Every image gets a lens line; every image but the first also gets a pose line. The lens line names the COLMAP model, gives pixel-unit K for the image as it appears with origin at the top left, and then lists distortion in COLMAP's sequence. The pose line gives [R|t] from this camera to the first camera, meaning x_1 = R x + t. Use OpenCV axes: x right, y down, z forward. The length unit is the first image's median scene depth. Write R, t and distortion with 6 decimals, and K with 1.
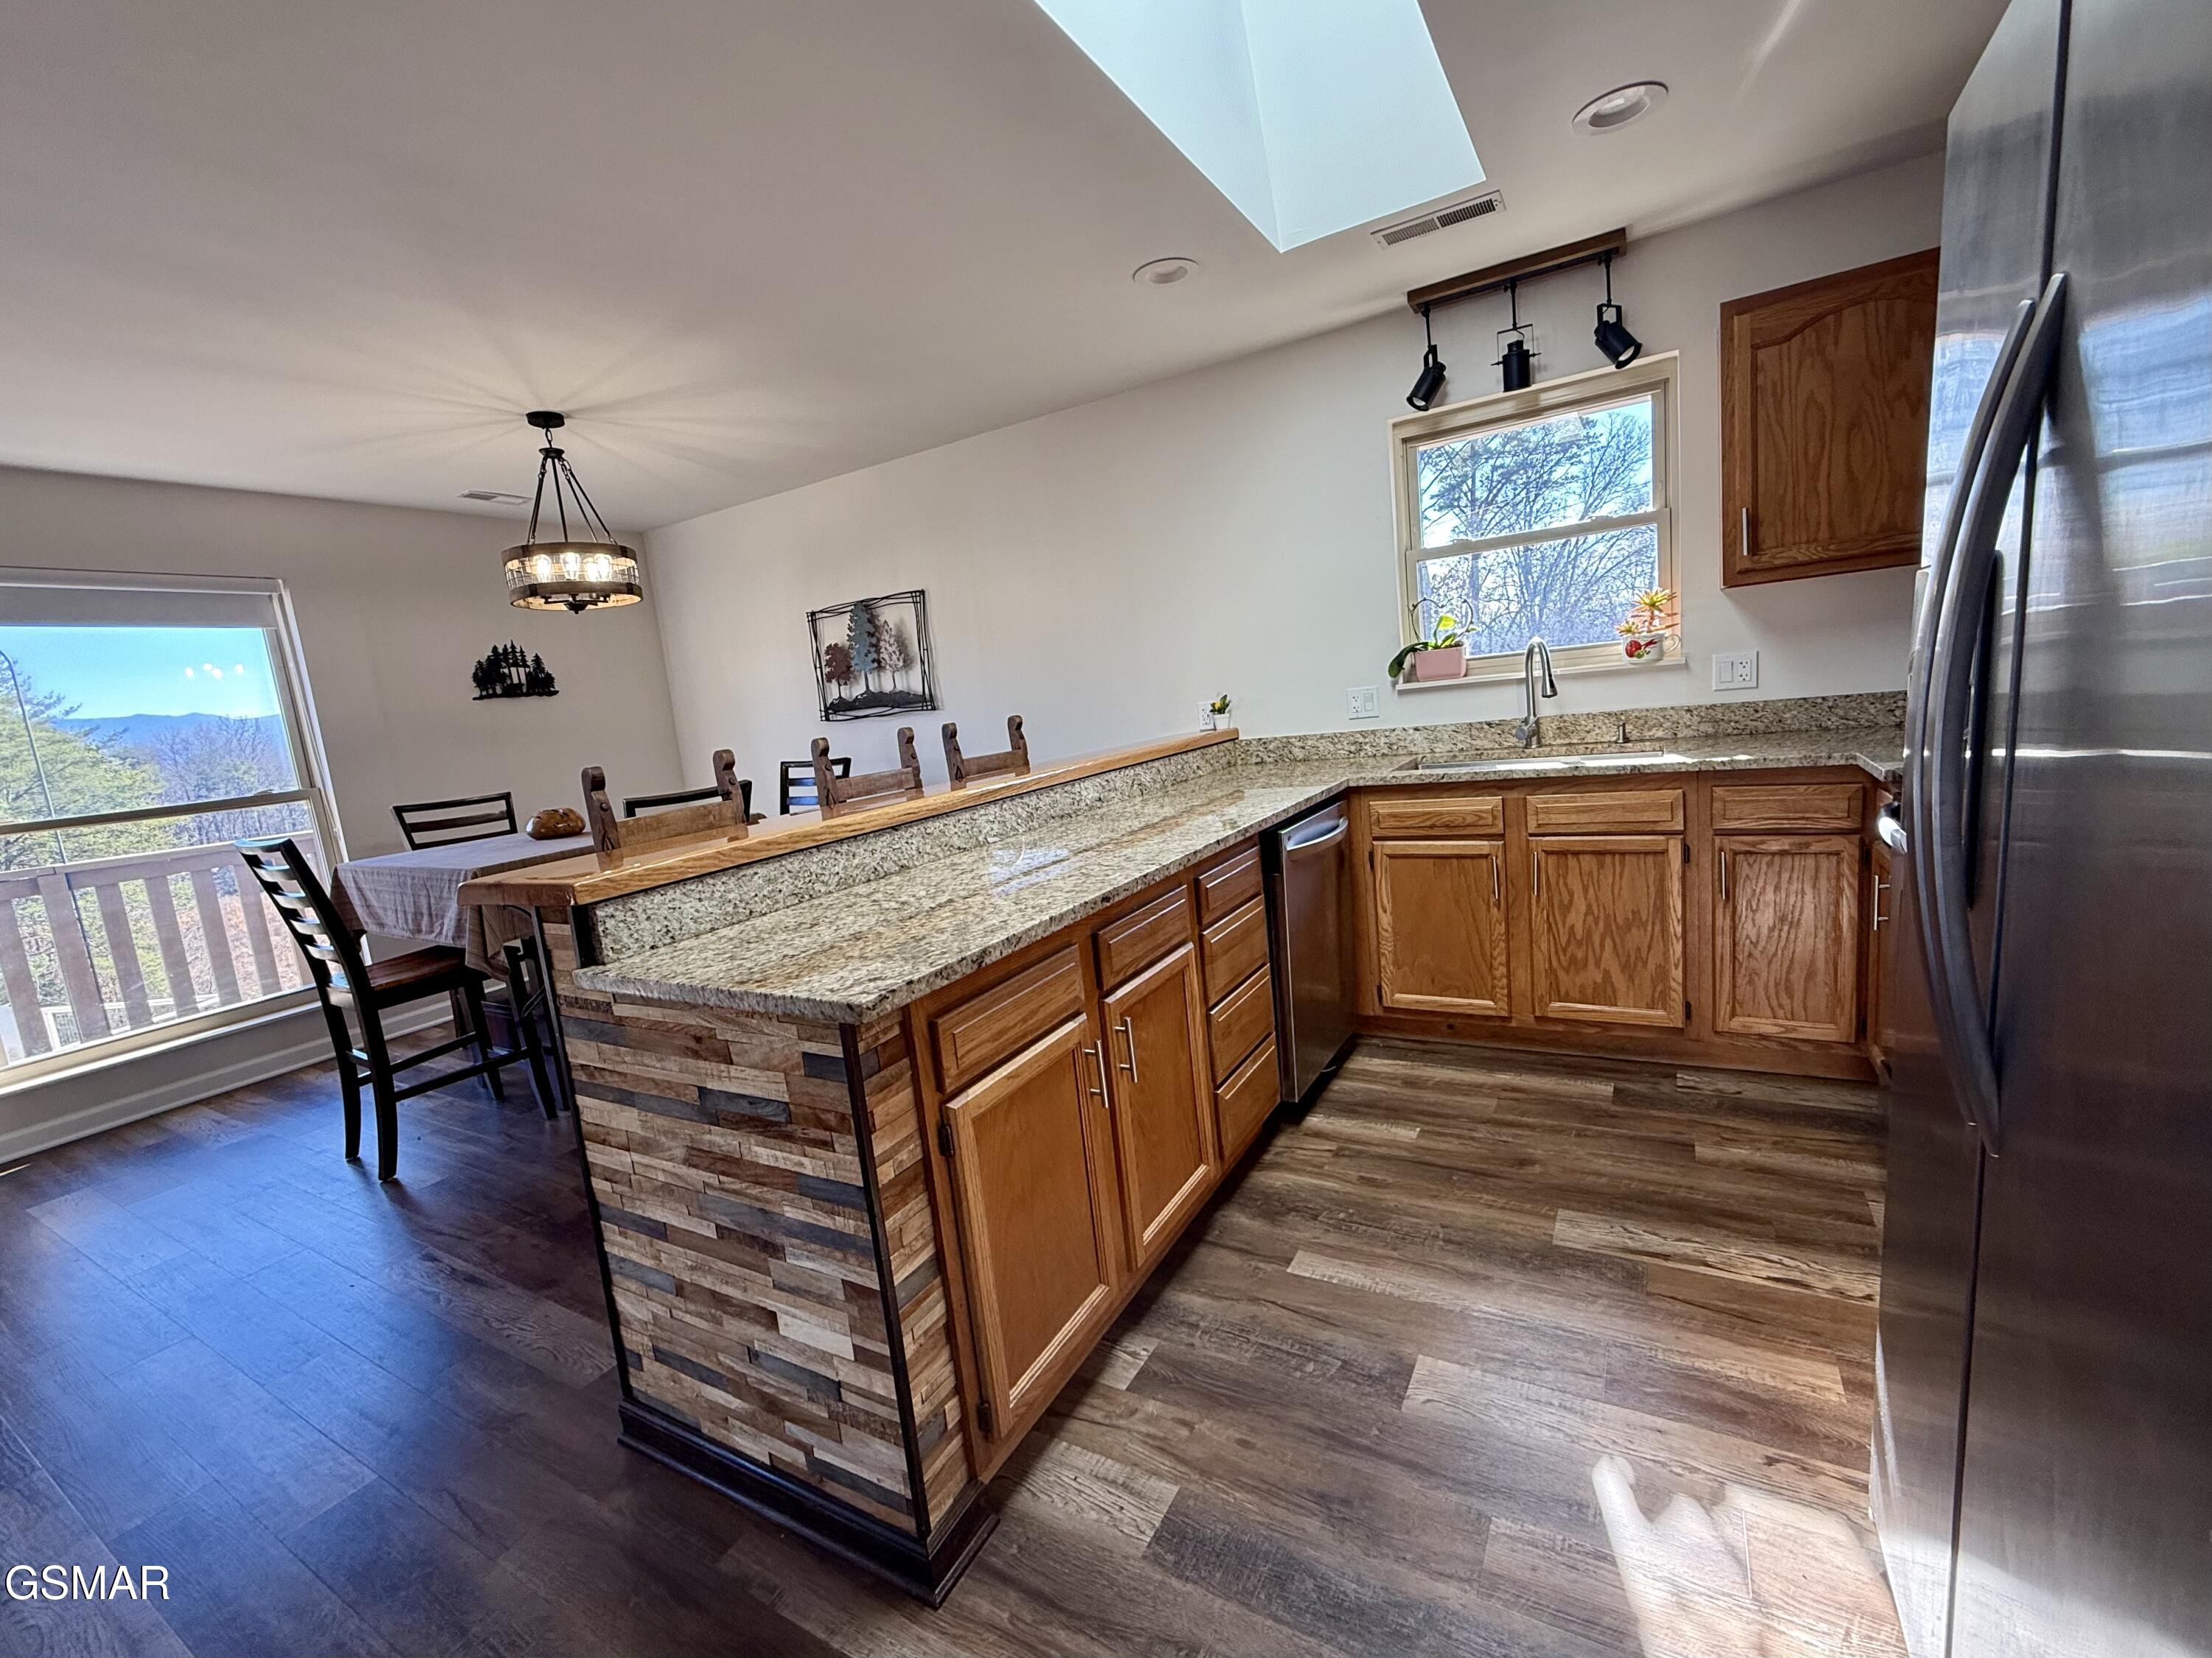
lens RADIAL K [[894.5, 0, 1117.1], [0, 894.5, 830.5], [0, 0, 1]] dist [0.001134, -0.000055]
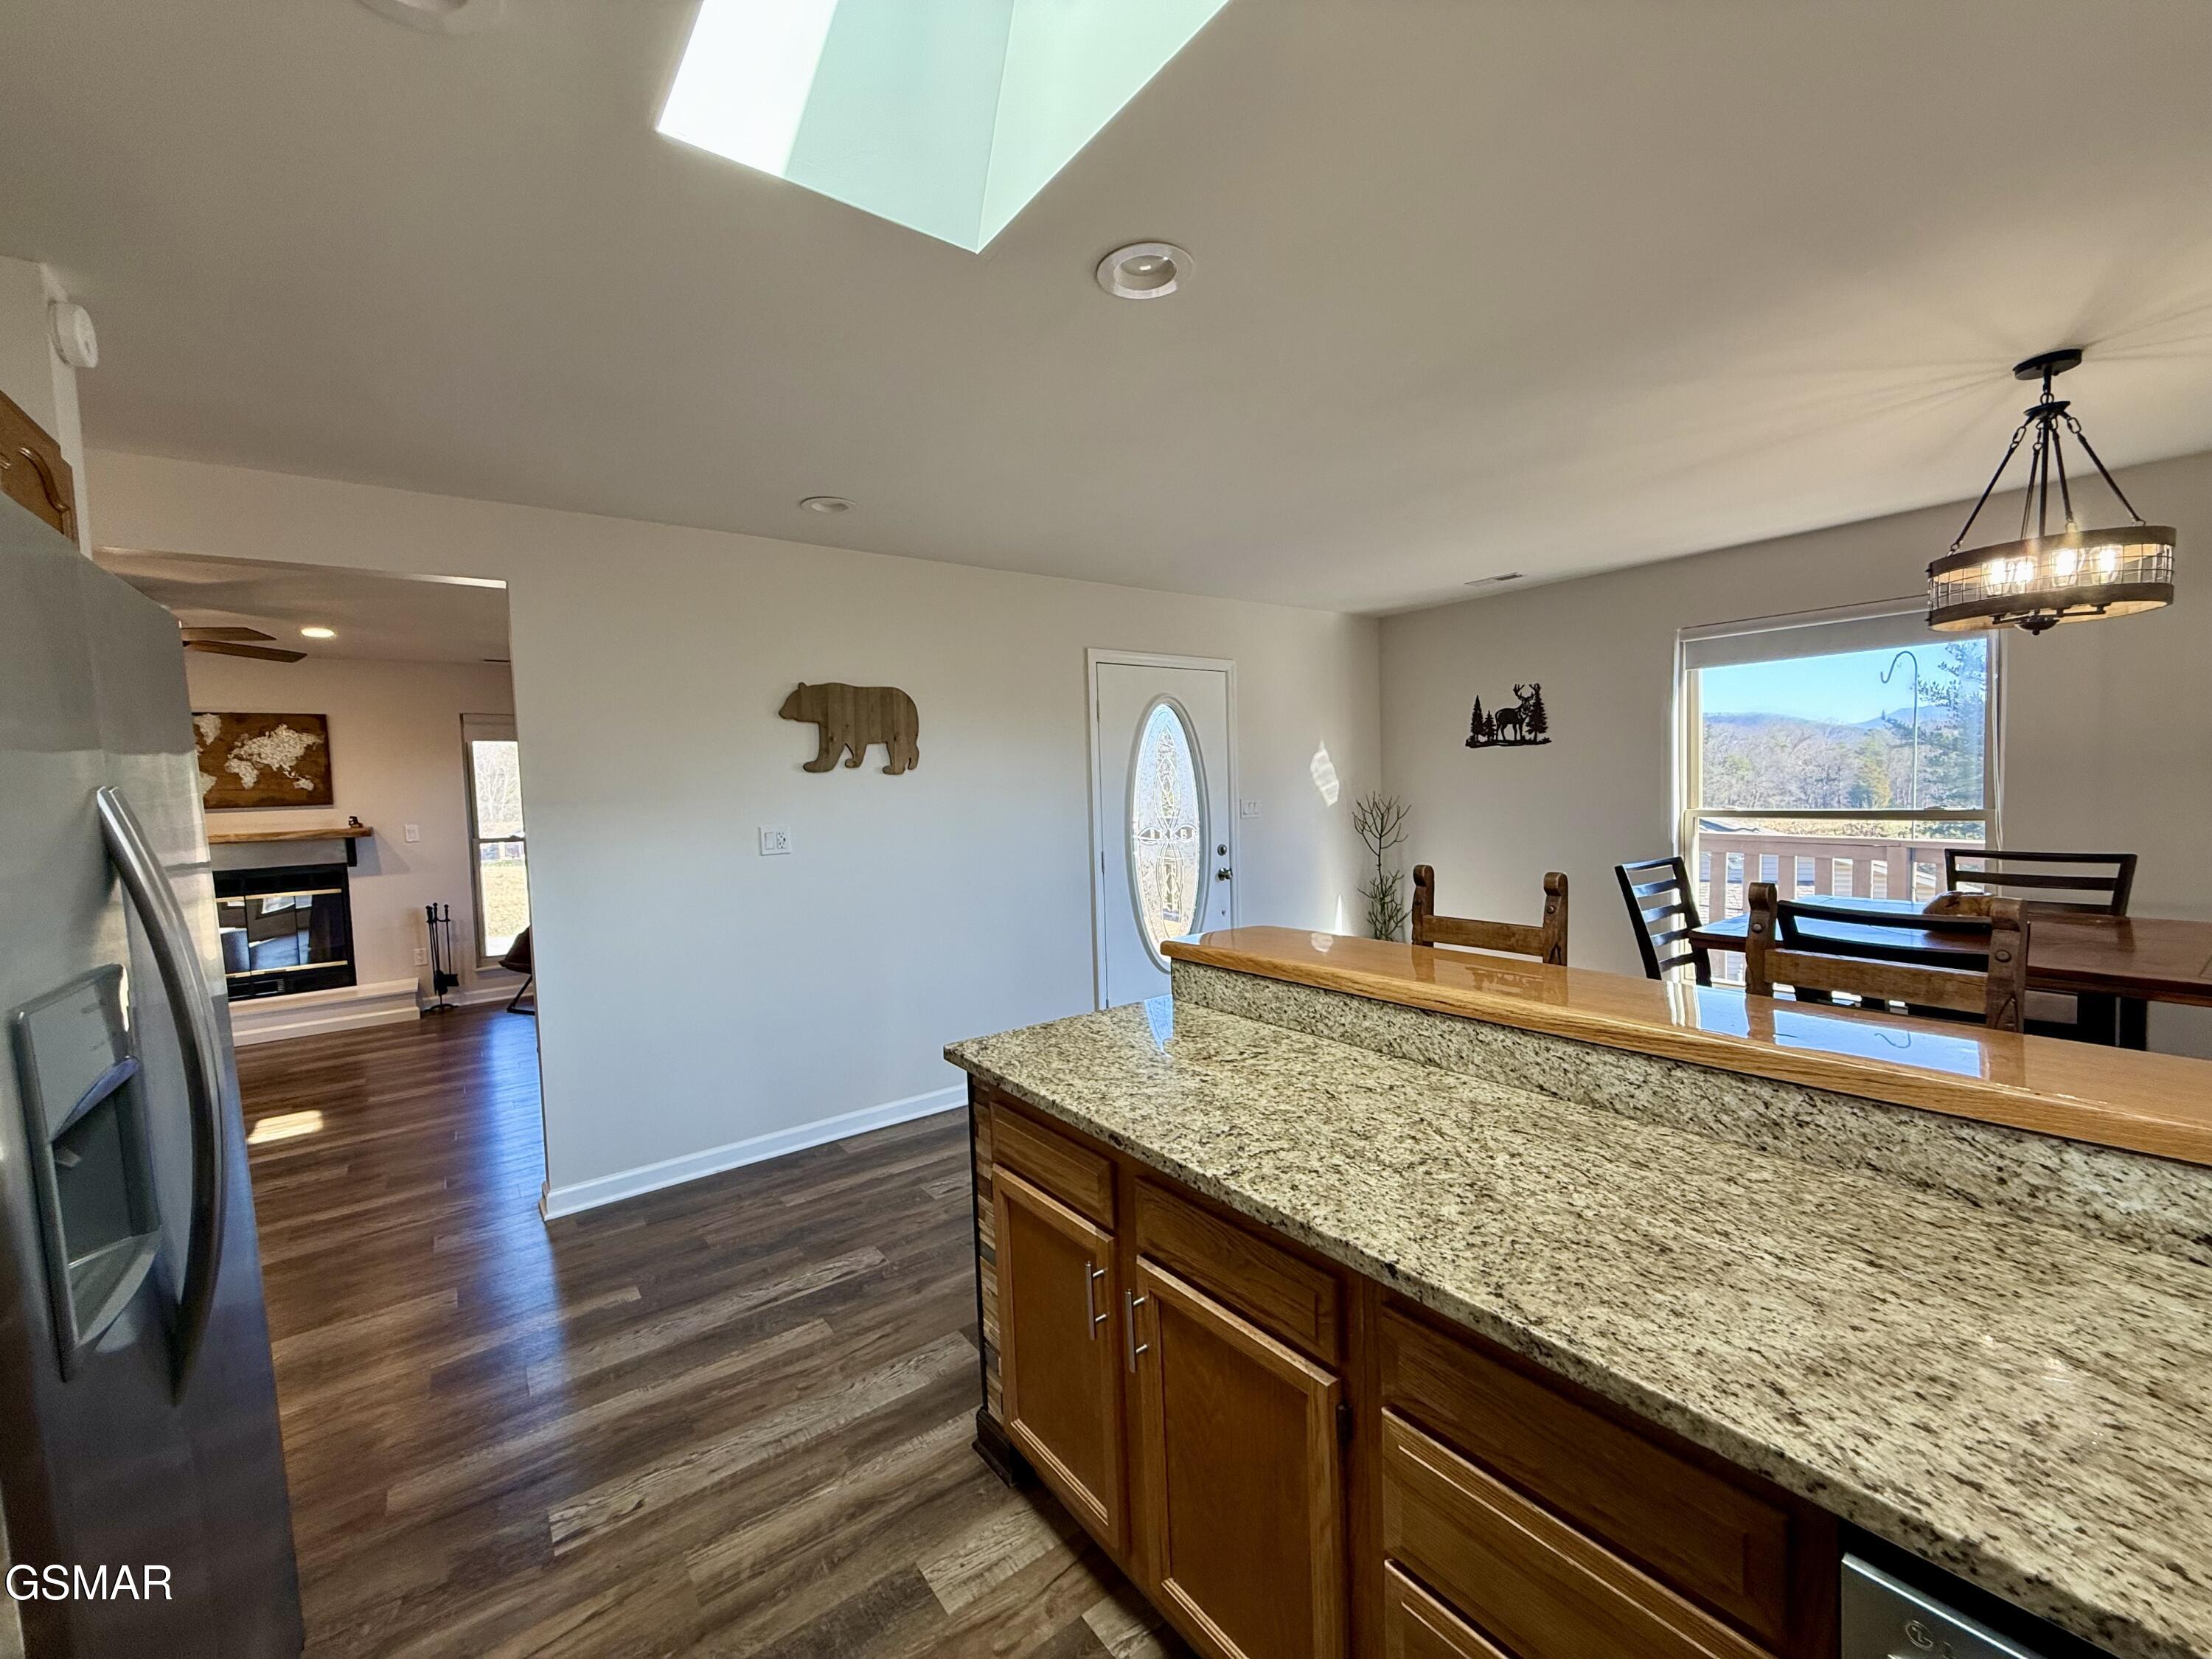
lens RADIAL K [[894.5, 0, 1111.4], [0, 894.5, 829.6], [0, 0, 1]] dist [0.001134, -0.000055]
pose [[-0.380220, 0.167954, -0.909519, 0.662480], [-0.068345, 0.975583, 0.208725, -0.362020], [0.922367, 0.141523, -0.359458, 1.145290]]
